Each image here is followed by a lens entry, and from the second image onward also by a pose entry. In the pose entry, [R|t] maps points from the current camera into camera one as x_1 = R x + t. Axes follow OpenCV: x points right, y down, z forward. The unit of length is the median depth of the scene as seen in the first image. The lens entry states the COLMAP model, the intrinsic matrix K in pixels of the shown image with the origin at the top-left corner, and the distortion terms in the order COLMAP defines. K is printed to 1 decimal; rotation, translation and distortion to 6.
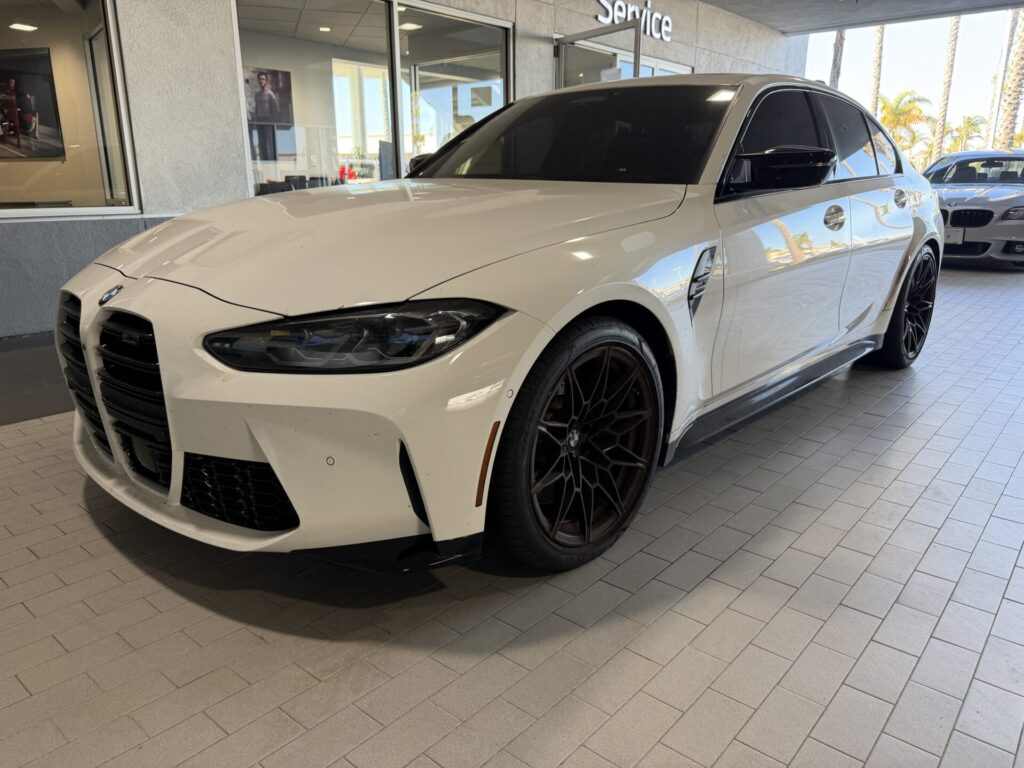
lens RADIAL K [[738.9, 0, 513.8], [0, 738.9, 358.2], [0, 0, 1]] dist [0.000254, 0.002674]
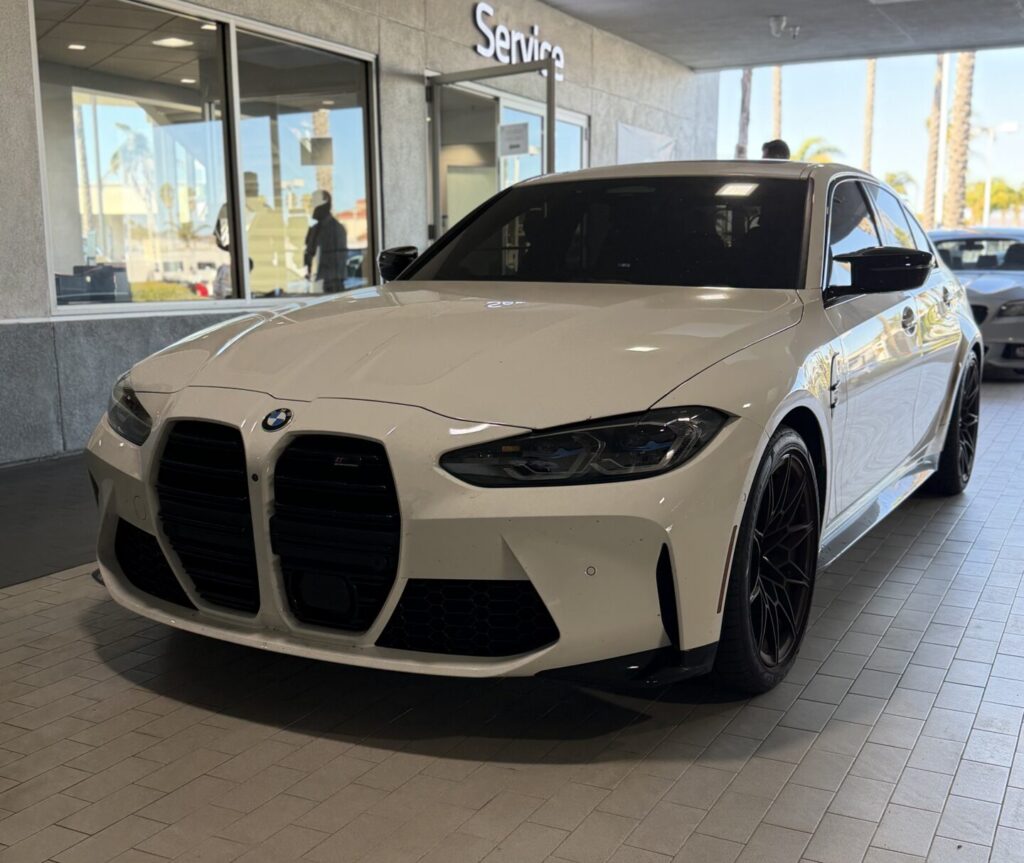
lens RADIAL K [[1172.6, 0, 512.0], [0, 1172.6, 431.5], [0, 0, 1]] dist [0.153675, -0.325663]
pose [[0.972856, -0.033673, 0.228949, -0.148023], [0.054796, 0.994740, -0.086539, 0.017226], [-0.224830, 0.096736, 0.969584, -0.112540]]
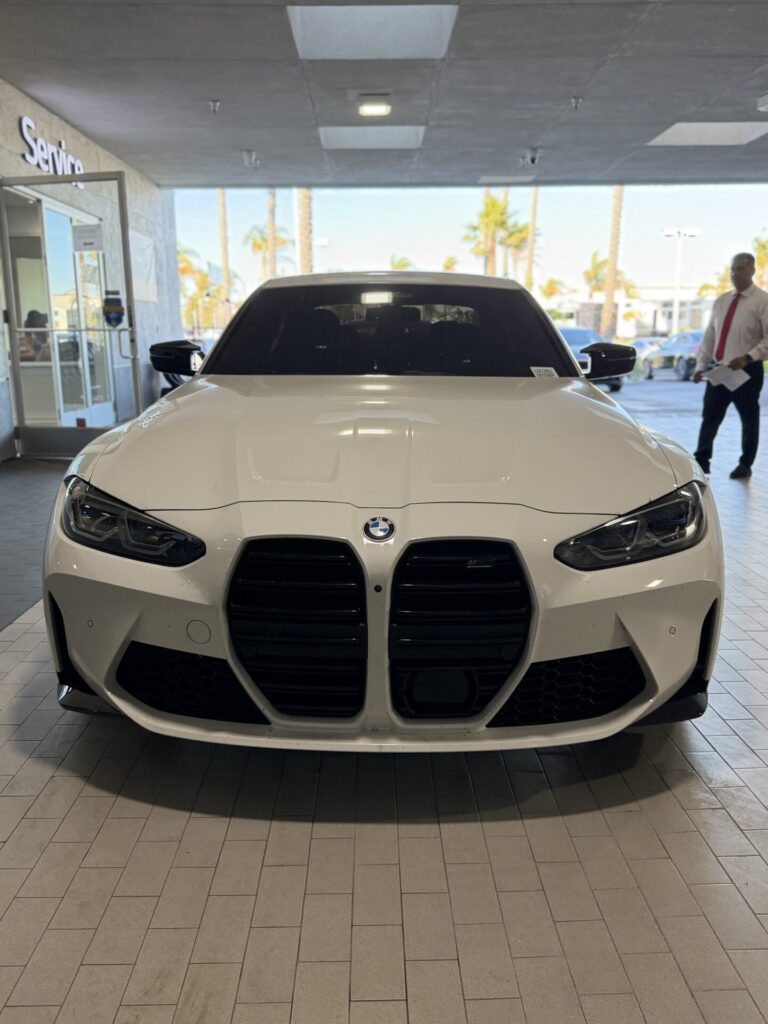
lens RADIAL K [[881.8, 0, 381.8], [0, 881.8, 480.5], [0, 0, 1]] dist [0.095977, -0.205030]
pose [[0.749191, -0.117116, 0.651918, -0.311677], [0.164114, 0.986376, -0.011401, -0.032681], [-0.641700, 0.115530, 0.758204, 0.039321]]
